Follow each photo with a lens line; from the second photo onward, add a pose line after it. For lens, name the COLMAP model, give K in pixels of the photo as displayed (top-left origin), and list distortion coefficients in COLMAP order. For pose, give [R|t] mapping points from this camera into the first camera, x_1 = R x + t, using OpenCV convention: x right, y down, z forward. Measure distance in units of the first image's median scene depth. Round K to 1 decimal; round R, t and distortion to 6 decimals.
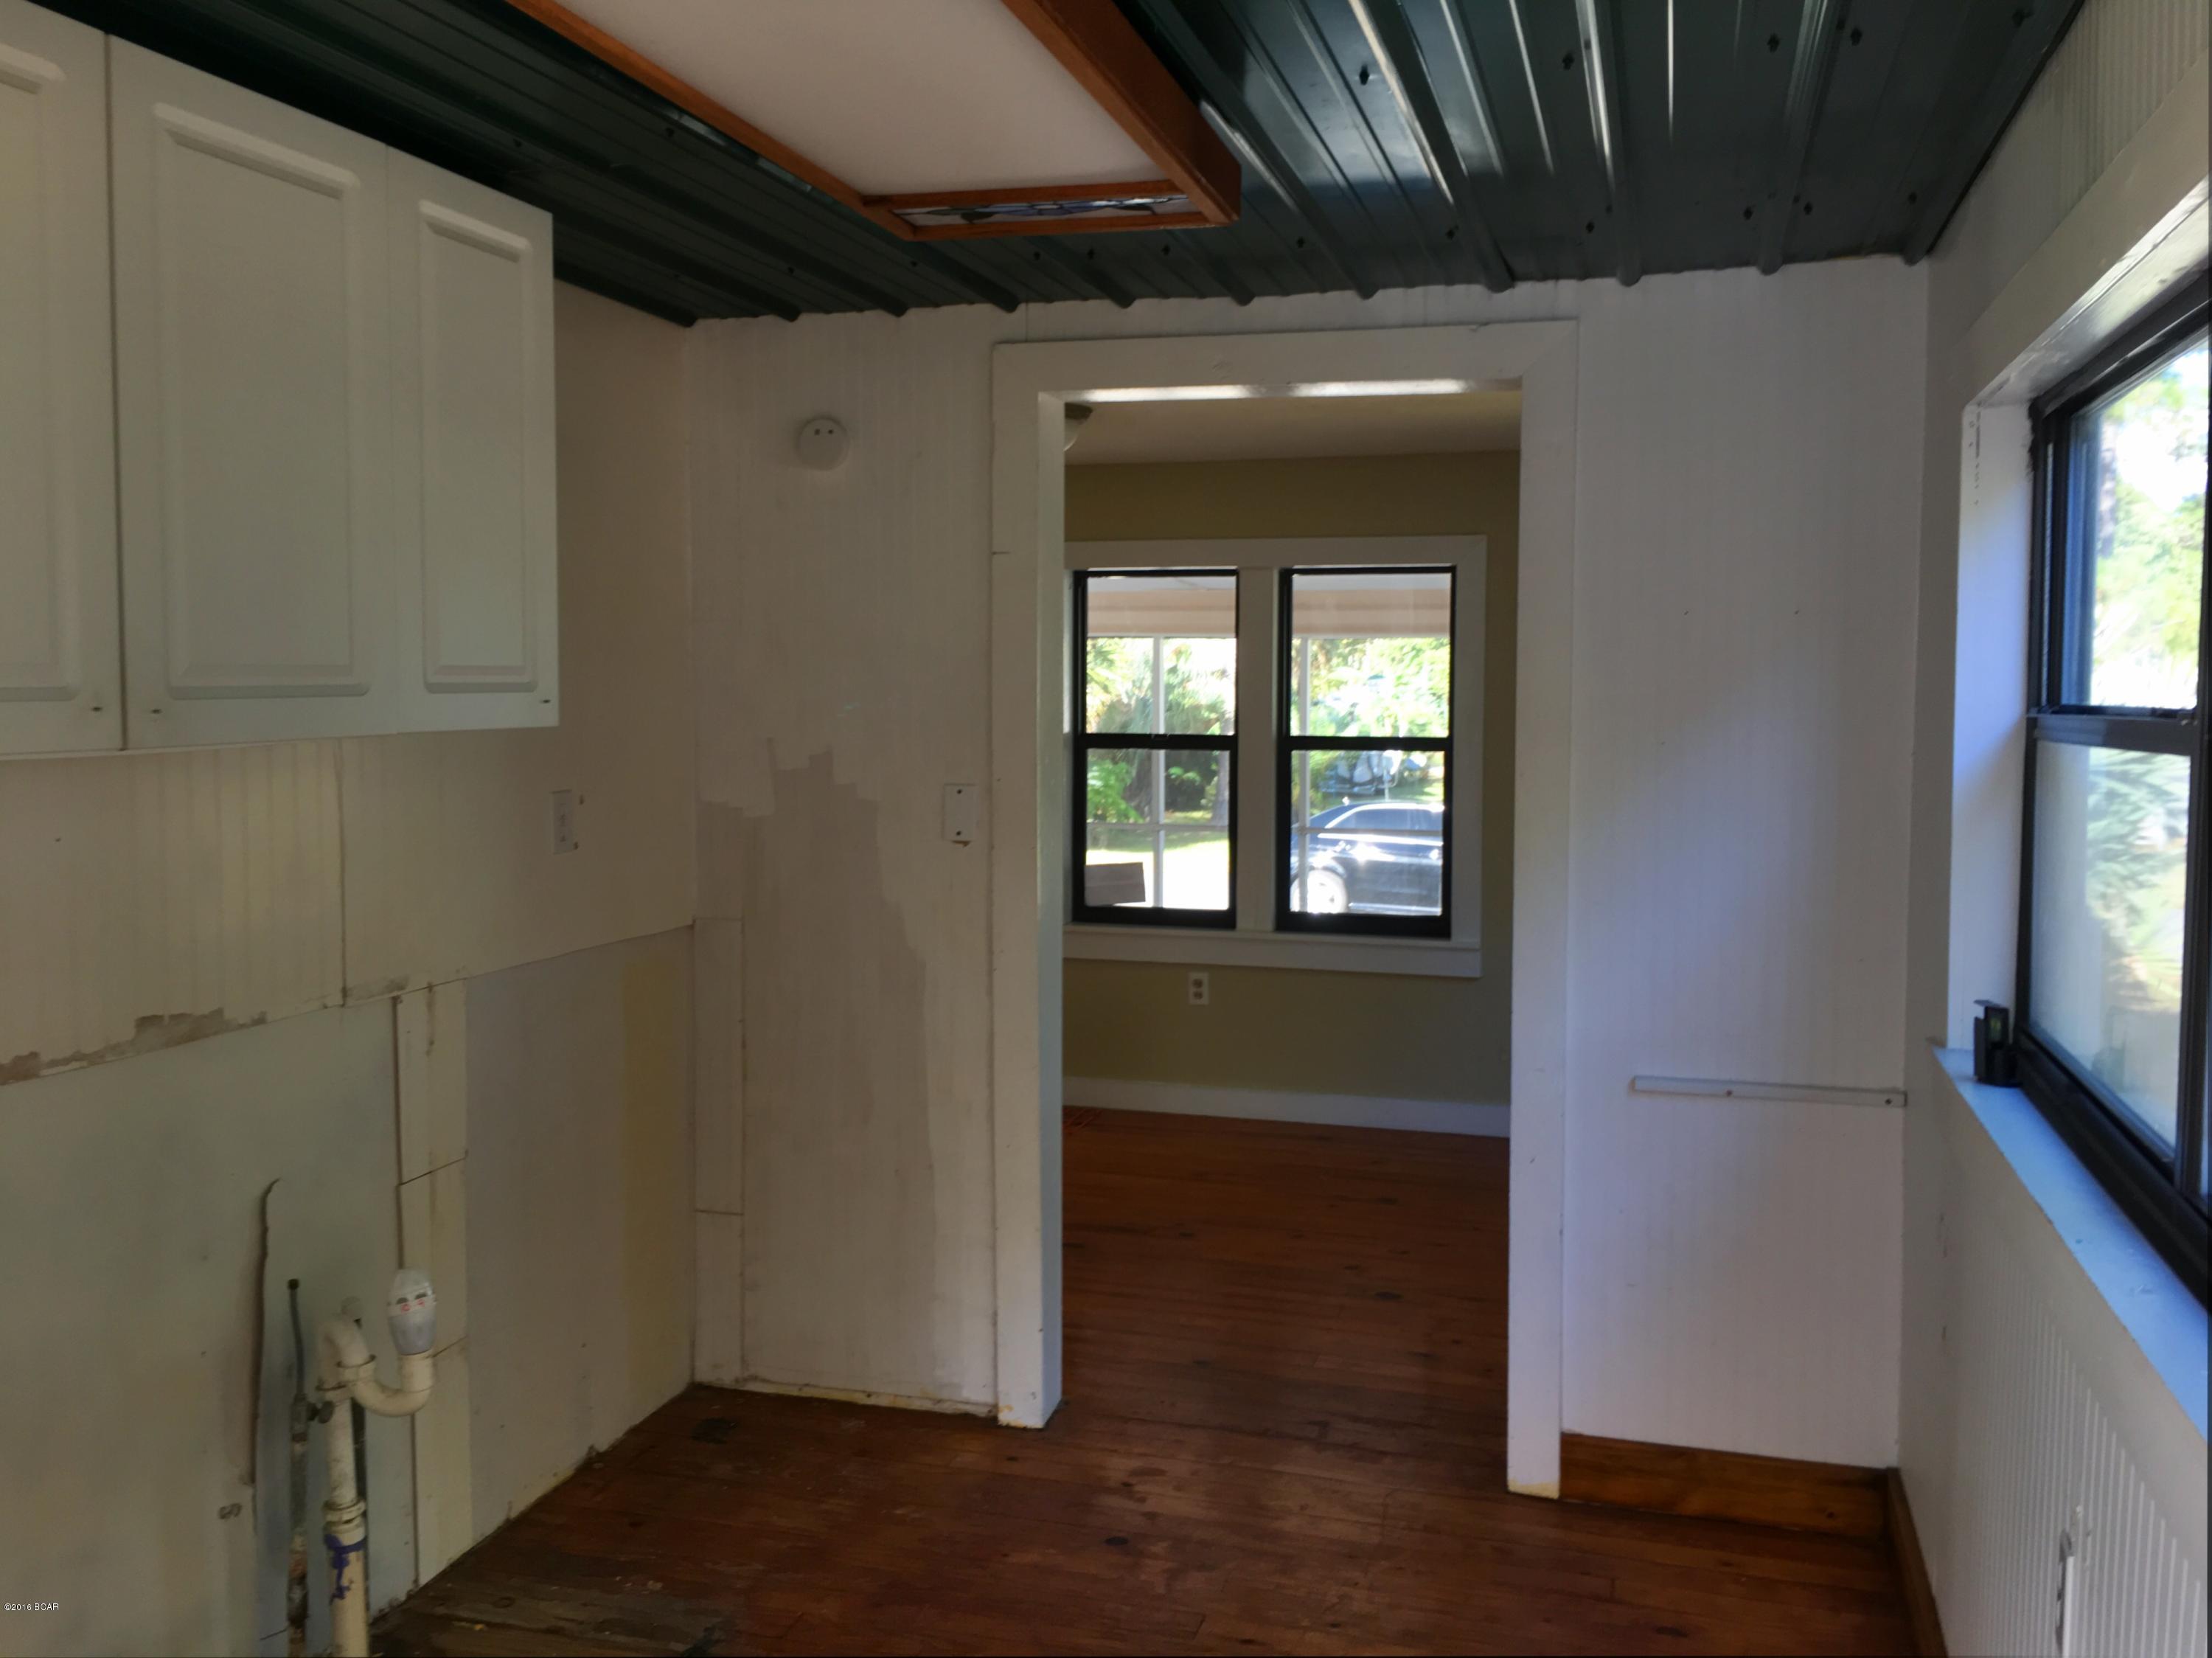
lens RADIAL K [[1907.9, 0, 1106.0], [0, 1907.9, 829.0], [0, 0, 1]] dist [-0.010991, 0.016617]
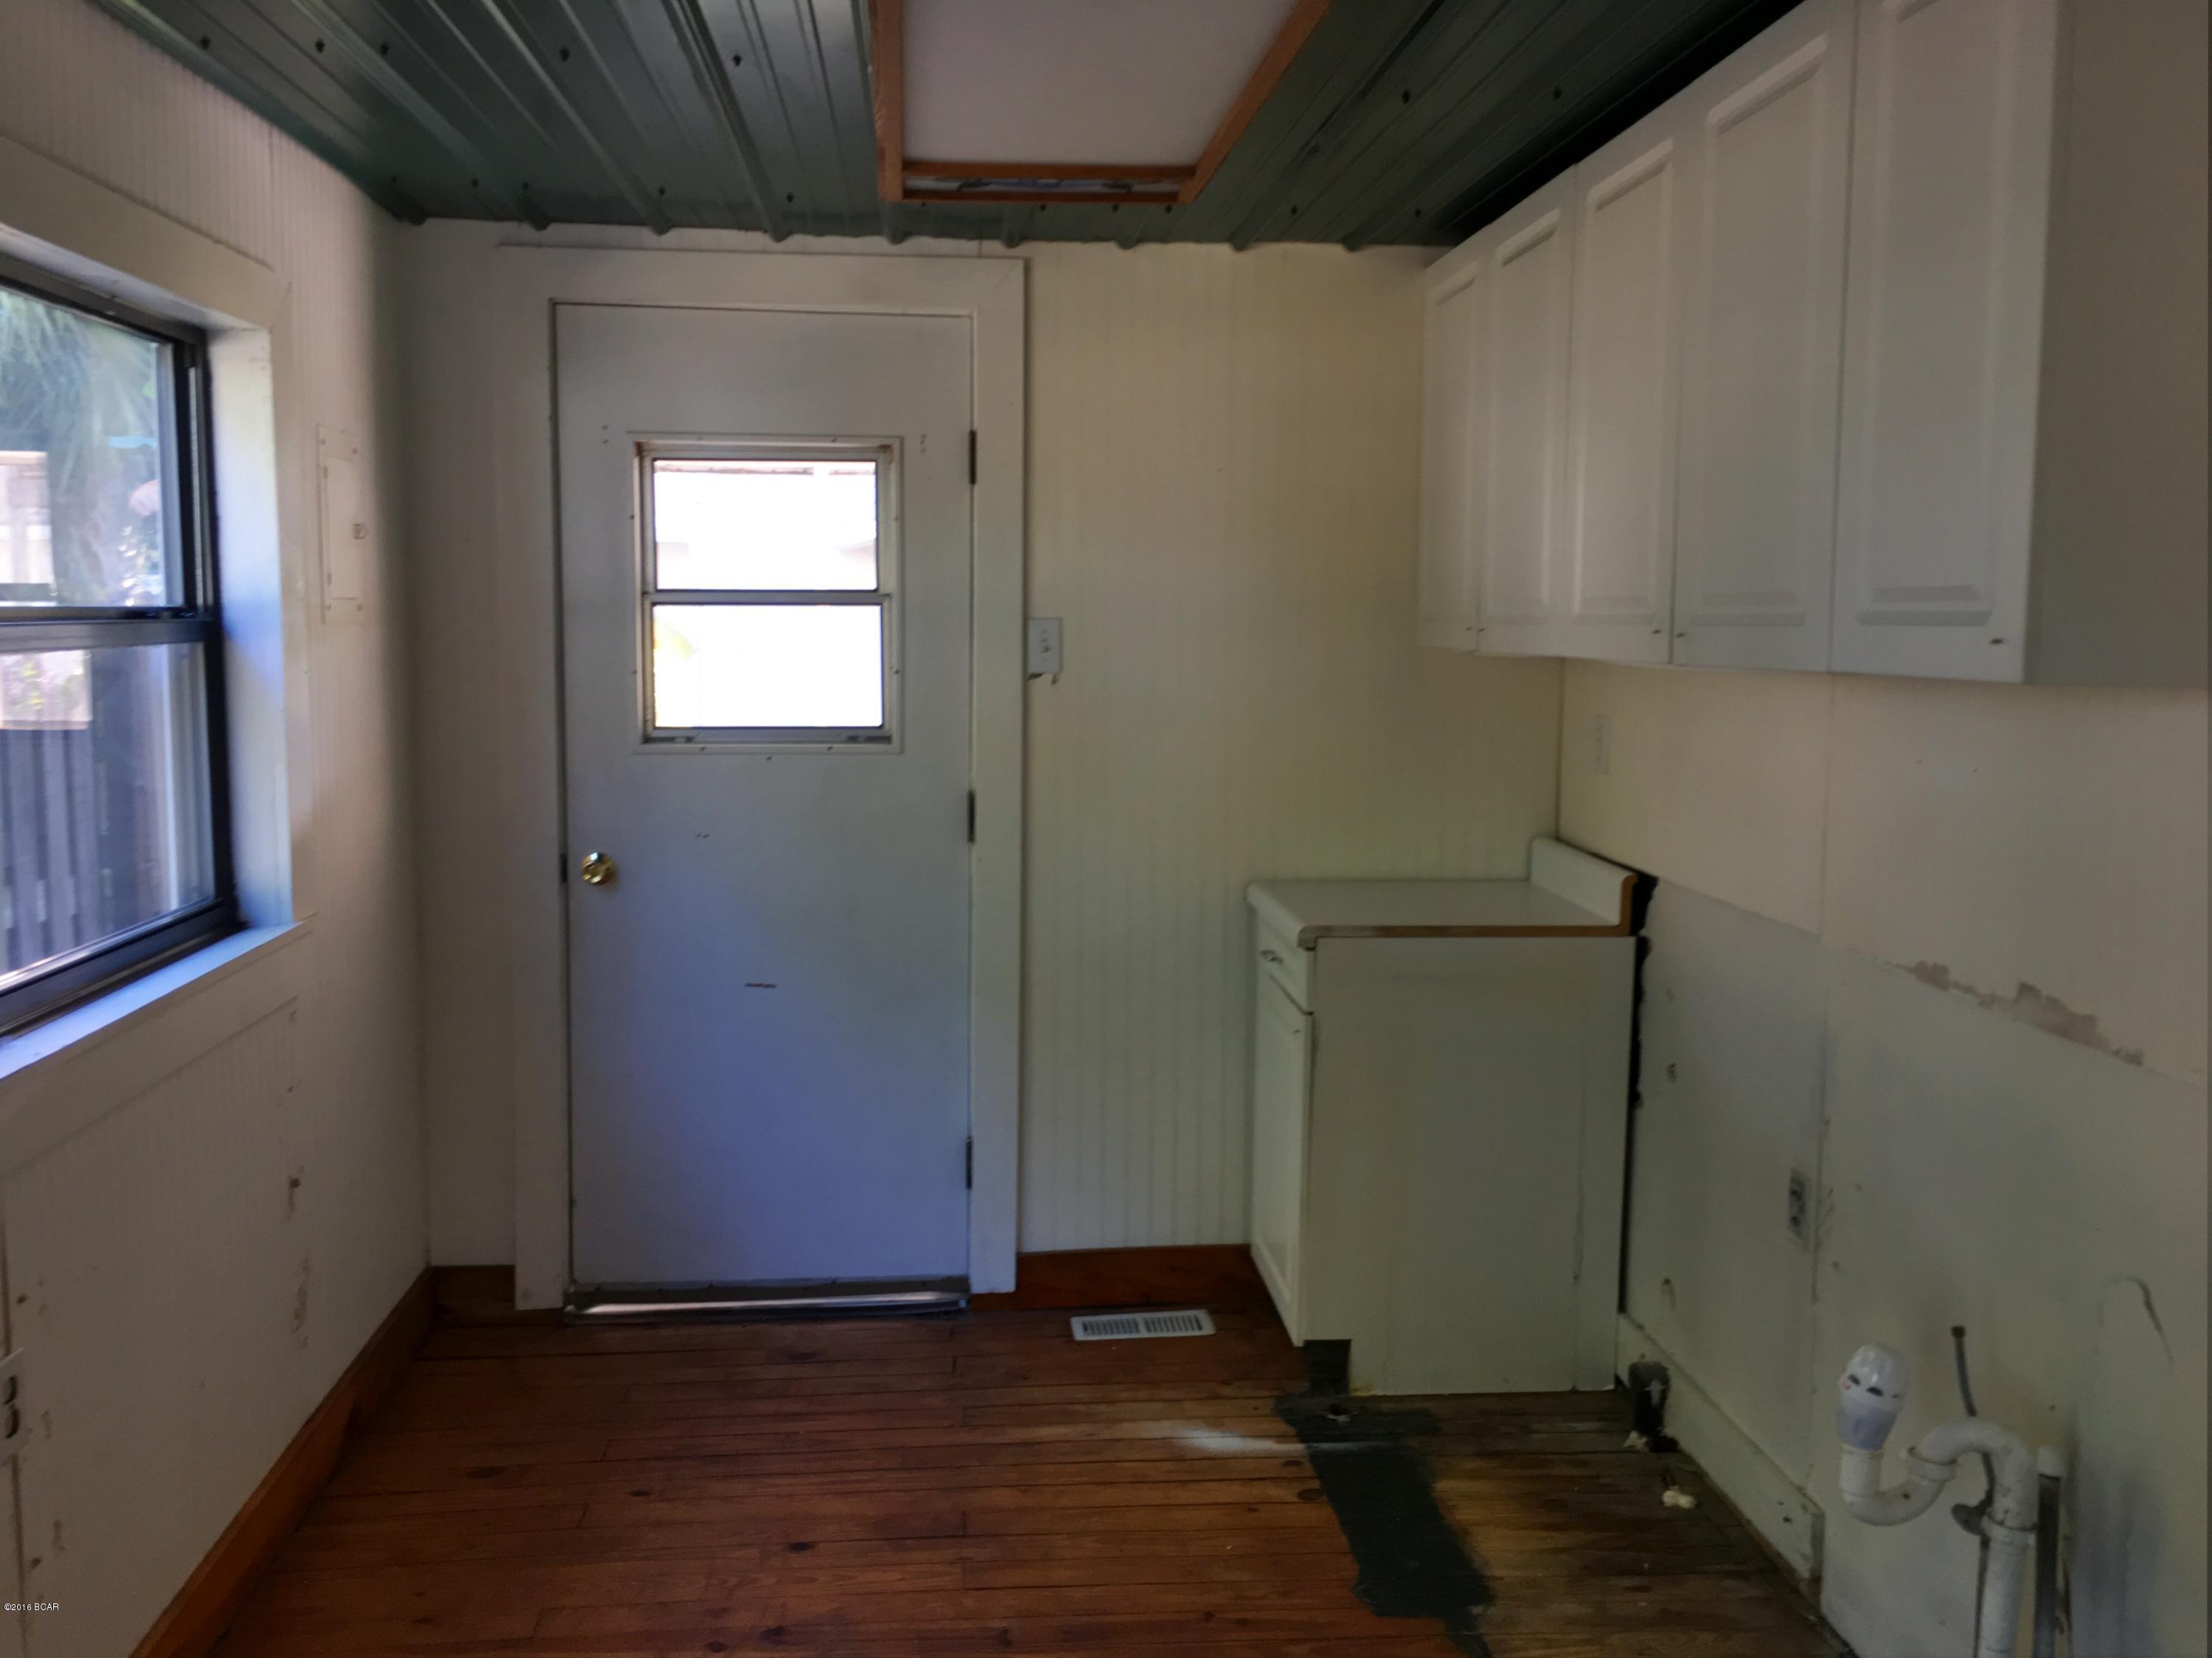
lens RADIAL K [[1907.9, 0, 1106.0], [0, 1907.9, 829.0], [0, 0, 1]] dist [-0.010991, 0.016617]
pose [[-0.930765, 0.029340, -0.364440, 0.214138], [-0.040873, 0.982177, 0.183461, -0.112616], [0.363327, 0.185654, -0.912976, 1.521368]]
